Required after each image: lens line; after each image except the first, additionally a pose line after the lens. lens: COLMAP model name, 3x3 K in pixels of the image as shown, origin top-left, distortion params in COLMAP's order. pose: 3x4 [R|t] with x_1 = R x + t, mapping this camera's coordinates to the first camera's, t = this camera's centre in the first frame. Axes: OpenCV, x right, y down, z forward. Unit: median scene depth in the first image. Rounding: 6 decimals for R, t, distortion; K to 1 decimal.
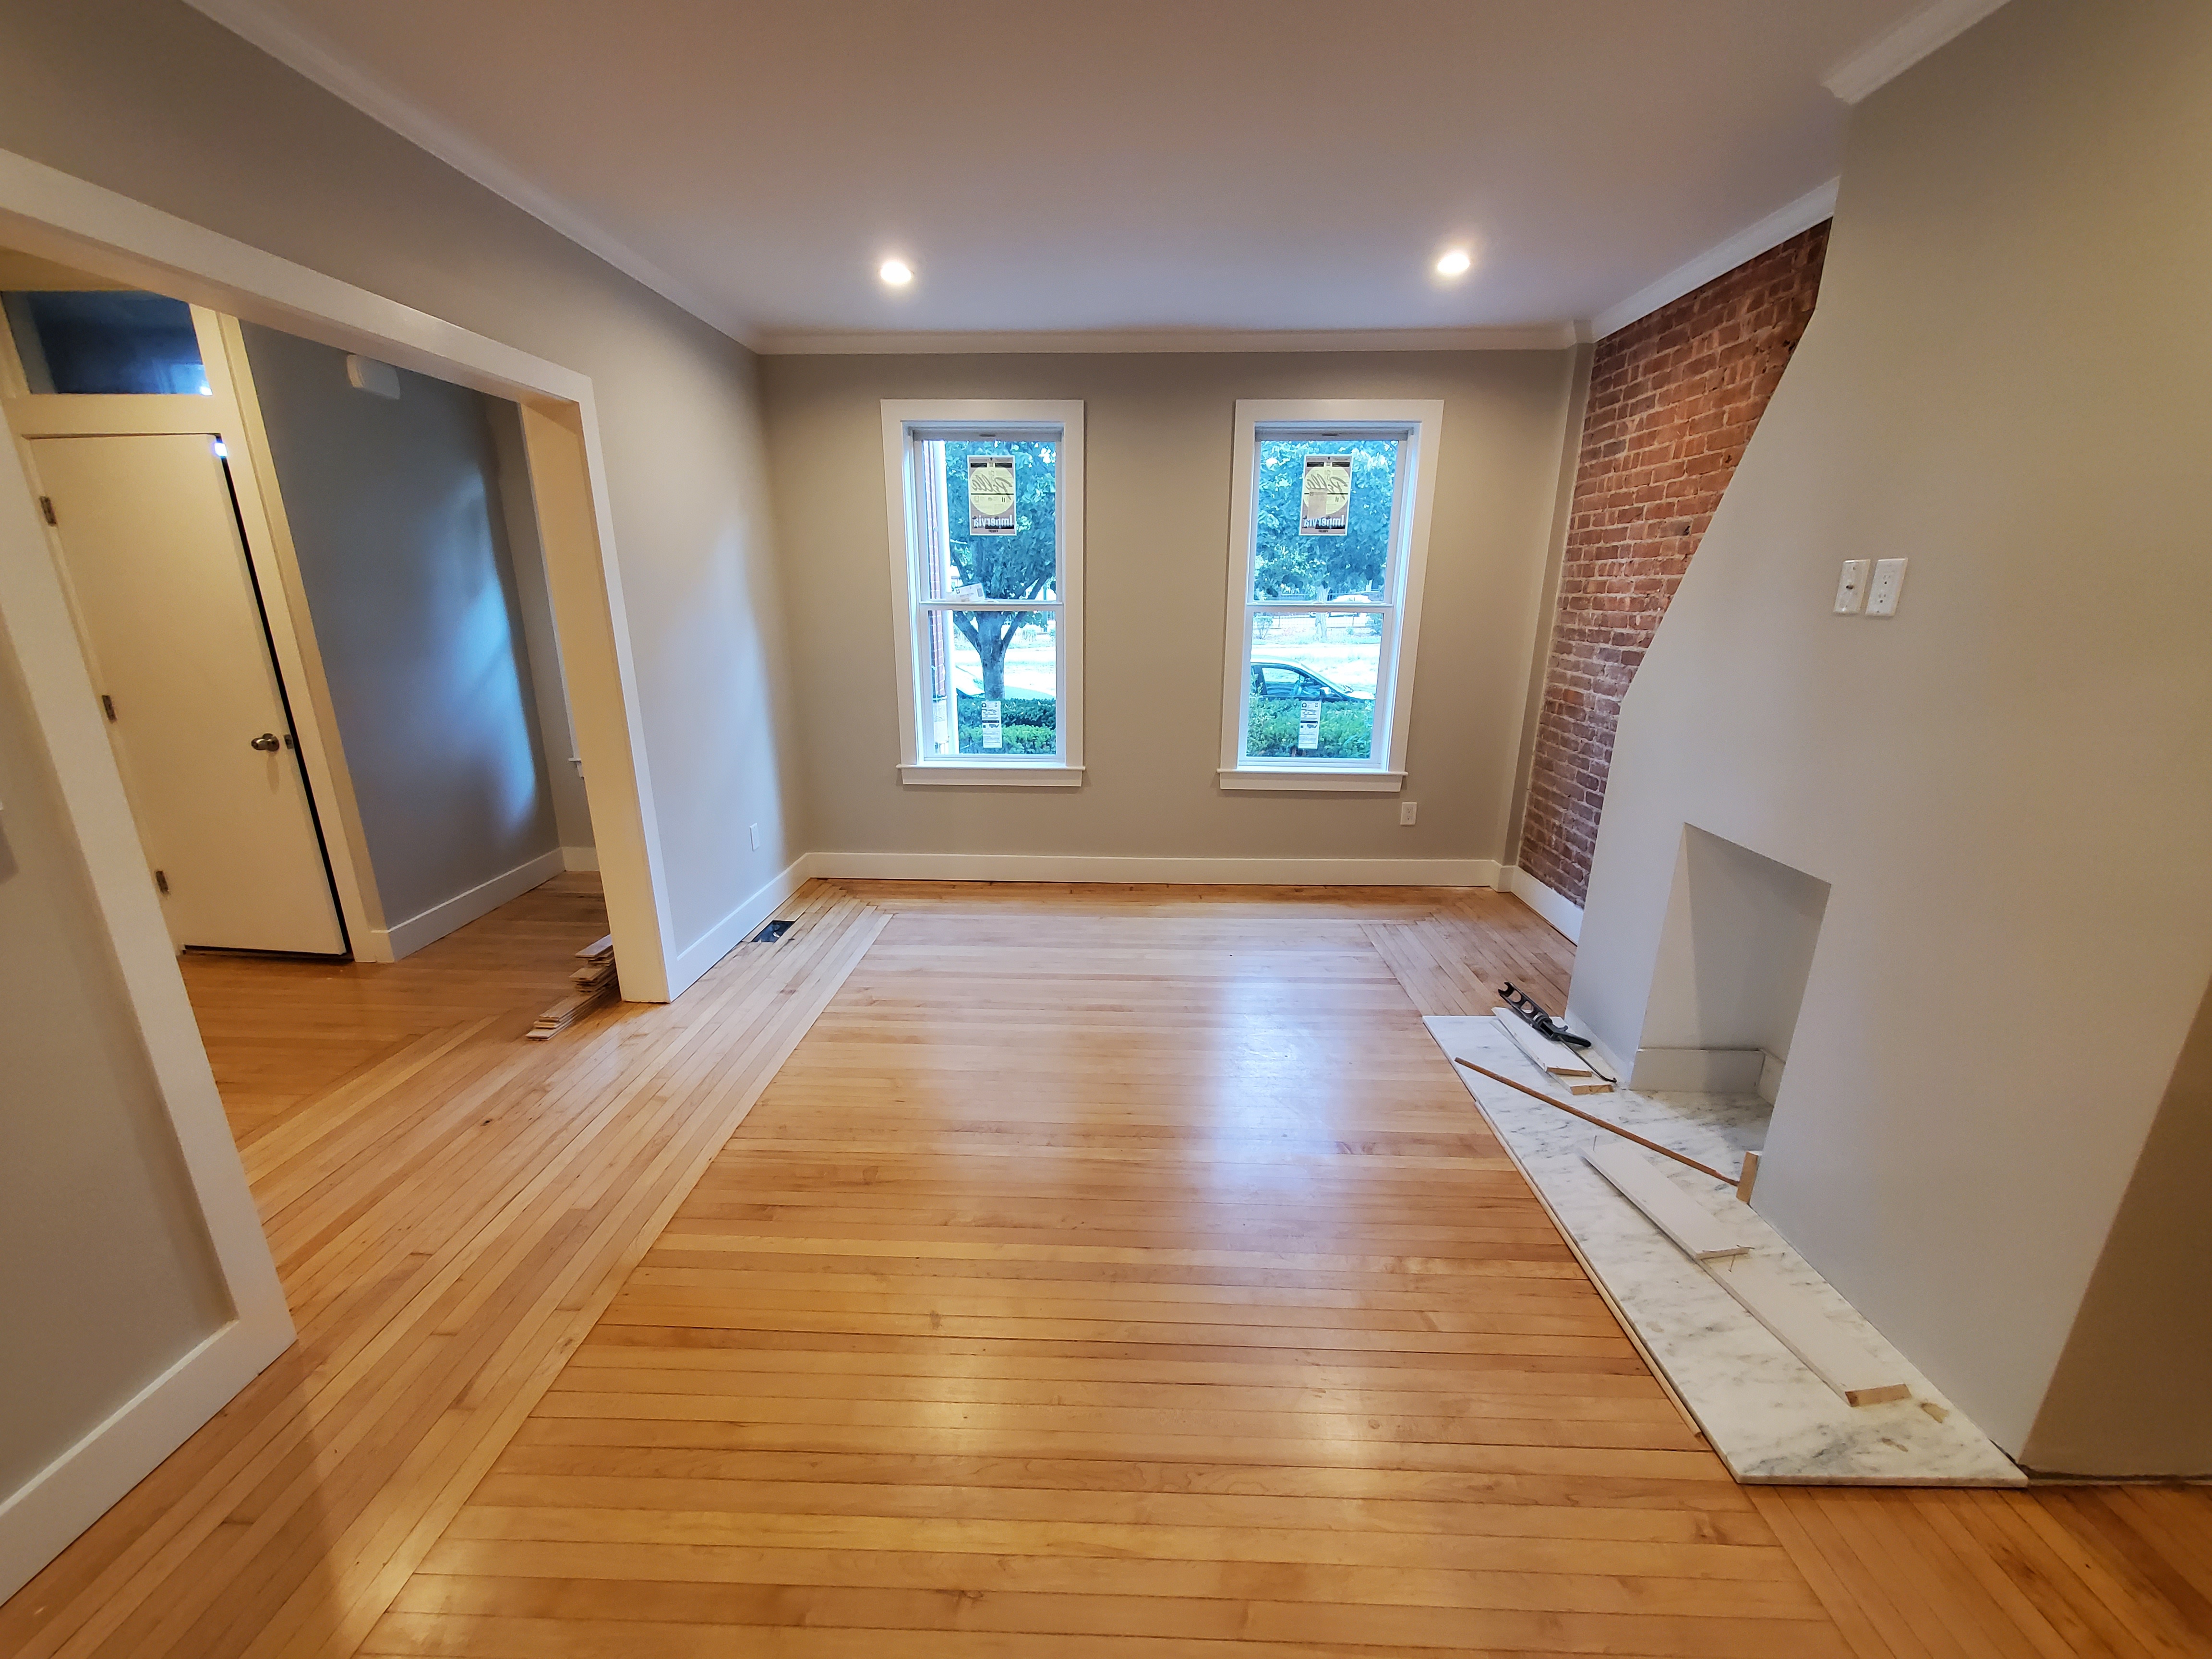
lens RADIAL K [[880.6, 0, 1105.9], [0, 880.6, 845.7], [0, 0, 1]] dist [0.000465, -0.000521]
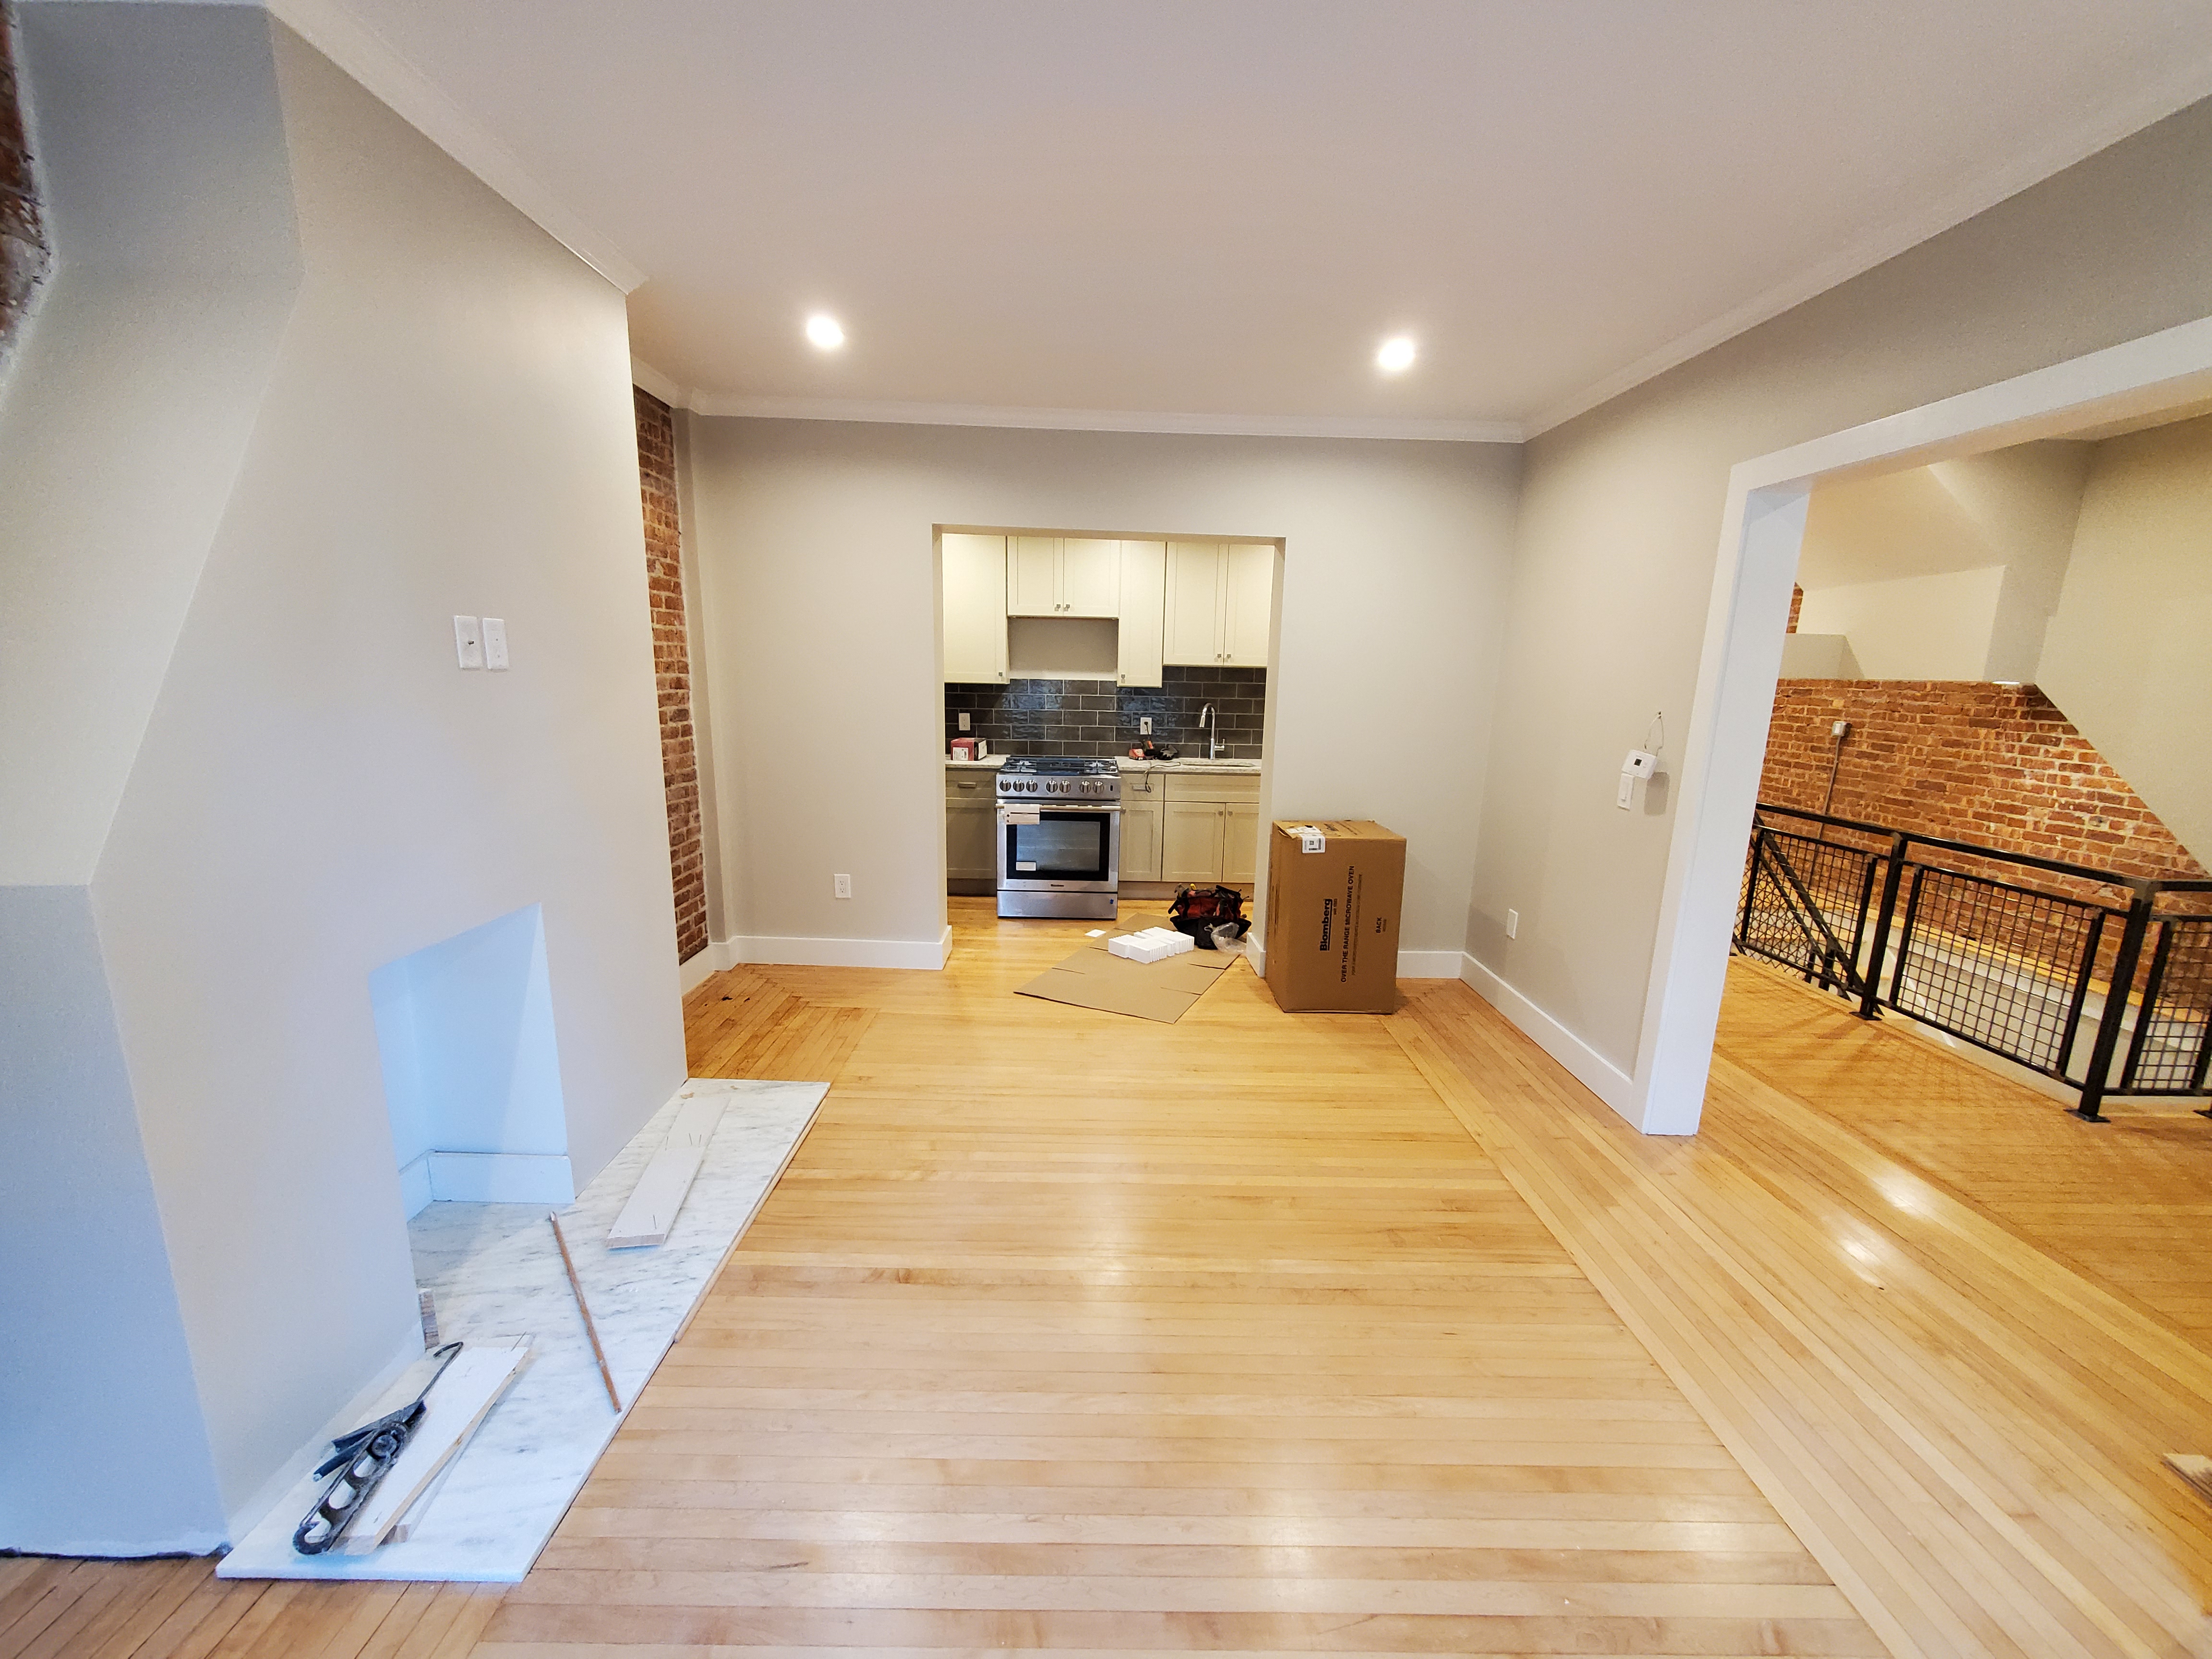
lens RADIAL K [[880.6, 0, 1105.9], [0, 880.6, 845.7], [0, 0, 1]] dist [0.000465, -0.000521]
pose [[-0.998524, -0.021912, -0.049702, 0.090205], [-0.042483, 0.885221, 0.463227, -0.345571], [0.033847, 0.464654, -0.884845, 1.197459]]
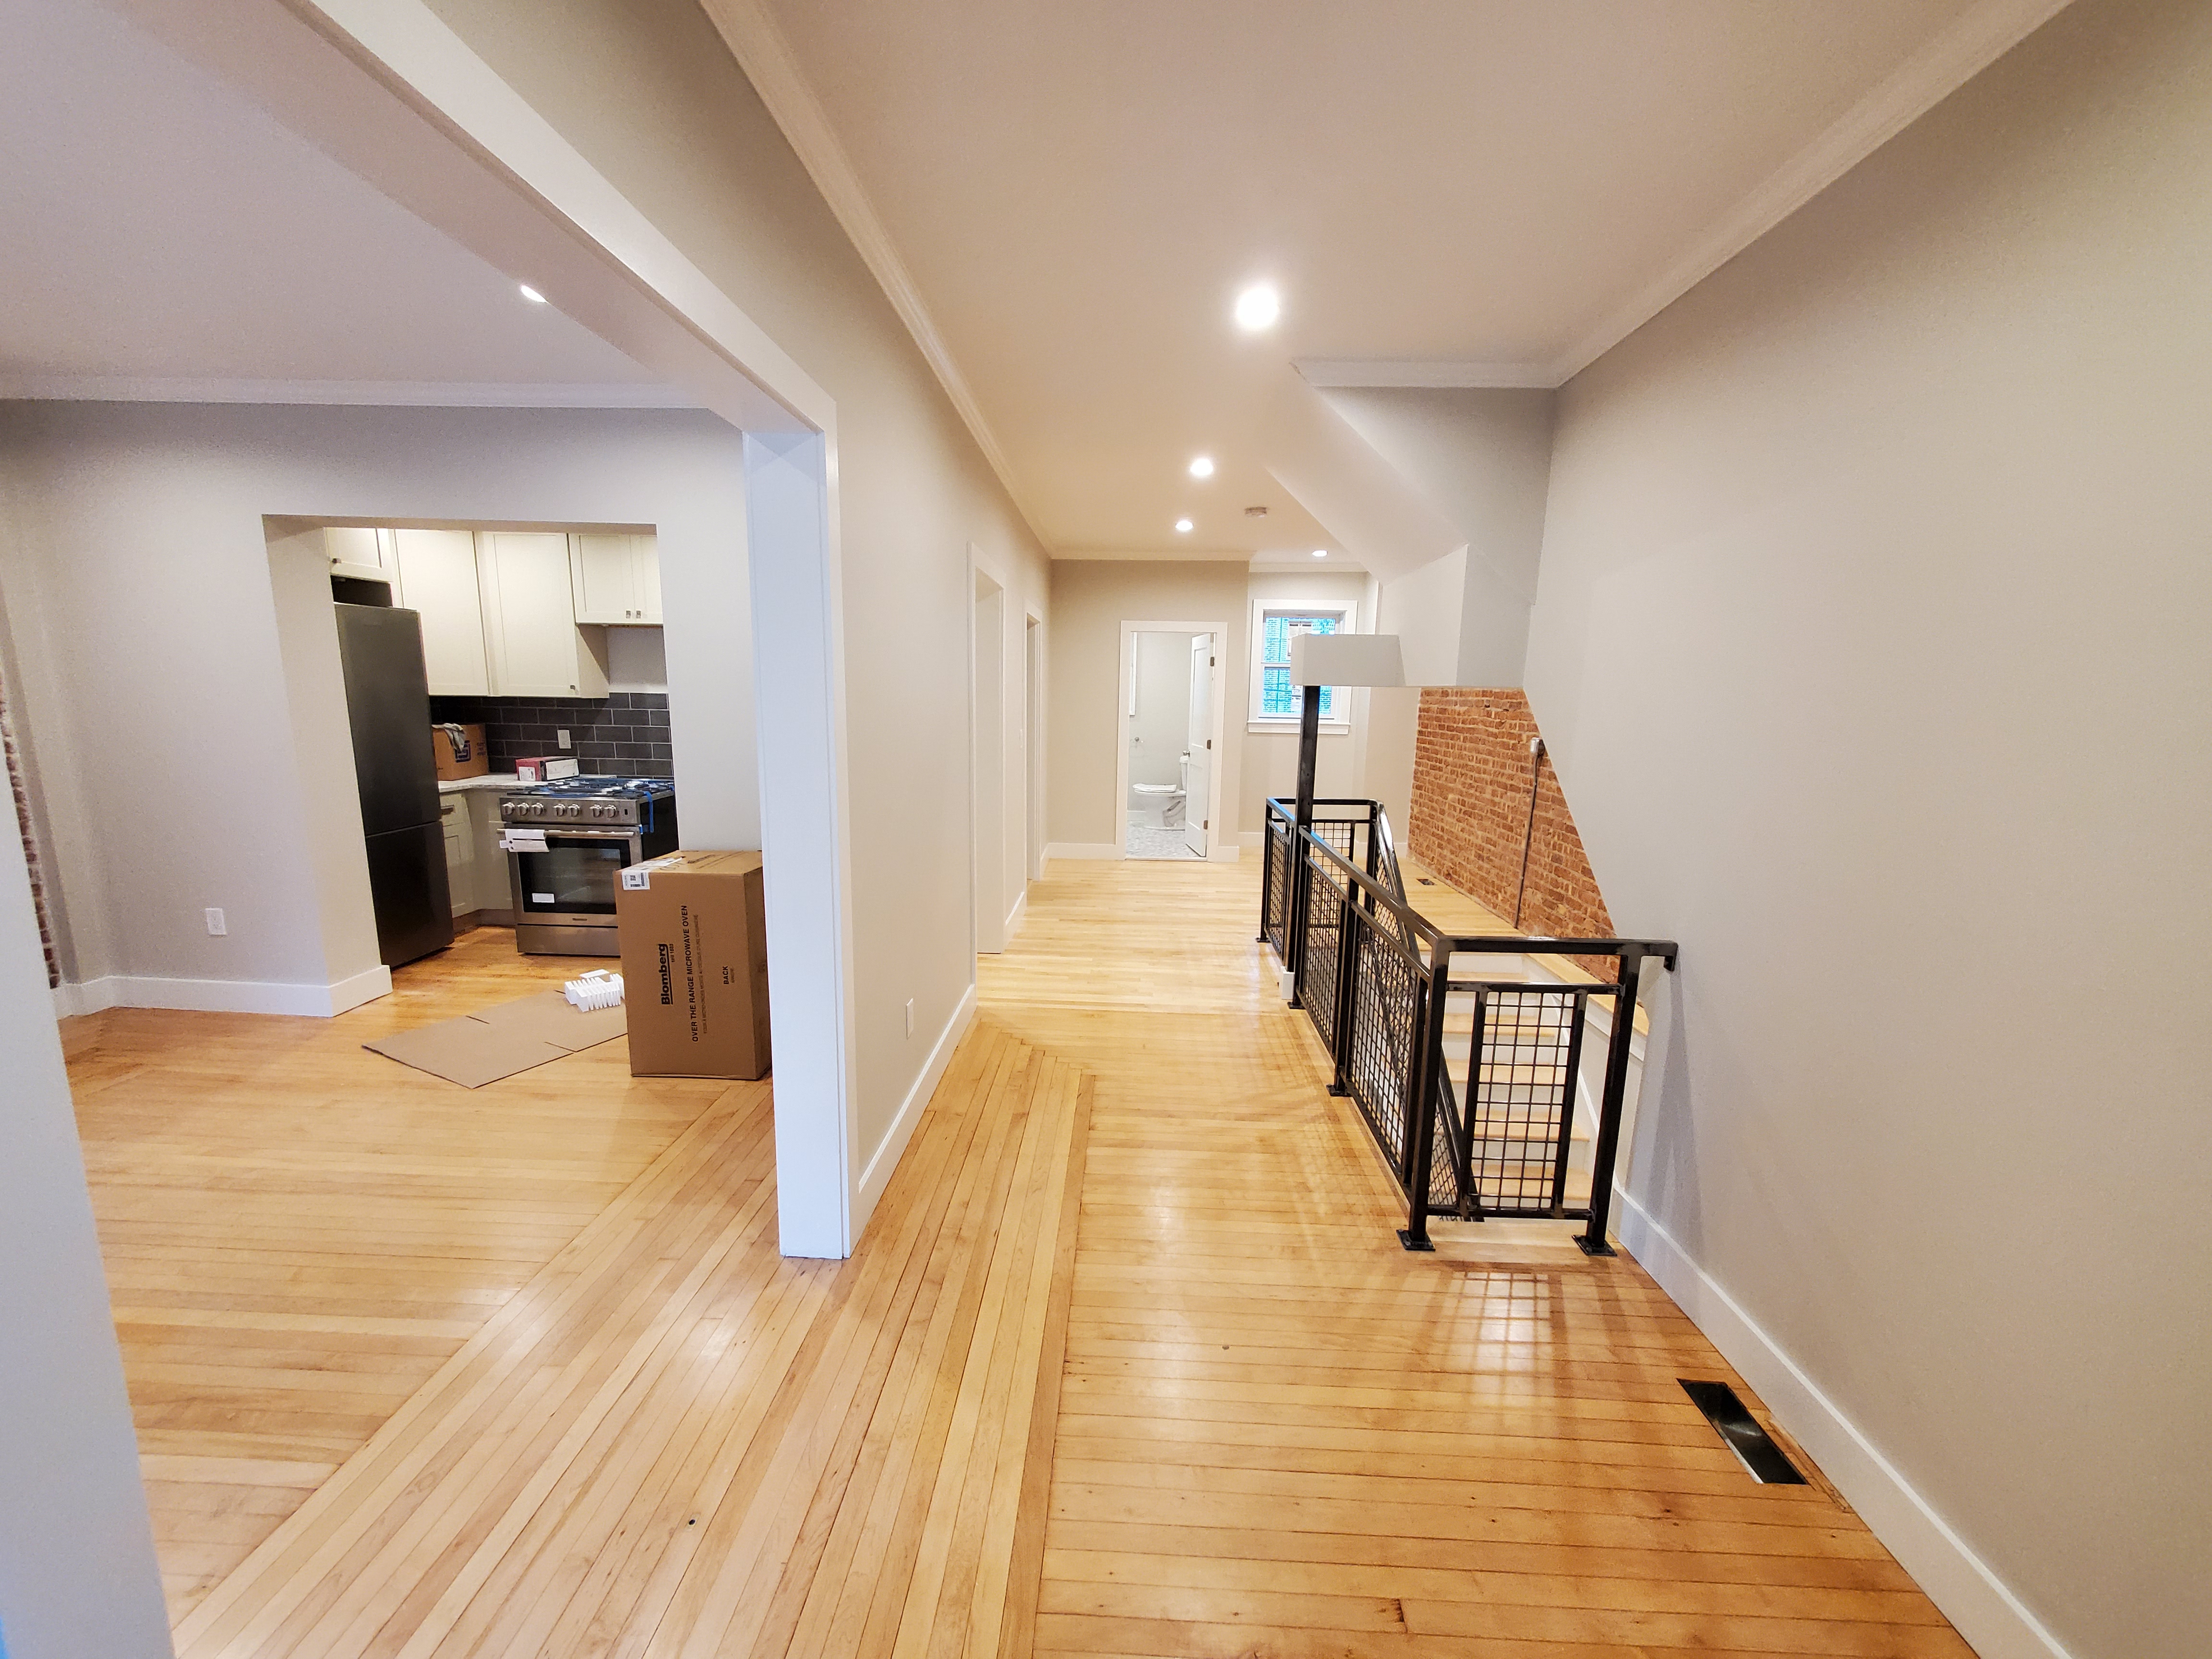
lens RADIAL K [[880.6, 0, 1105.9], [0, 880.6, 845.7], [0, 0, 1]] dist [0.000465, -0.000521]
pose [[-0.999665, -0.025866, 0.000573, -0.762144], [-0.022899, 0.894898, 0.445682, -0.307419], [-0.012041, 0.445520, -0.895191, 1.039925]]
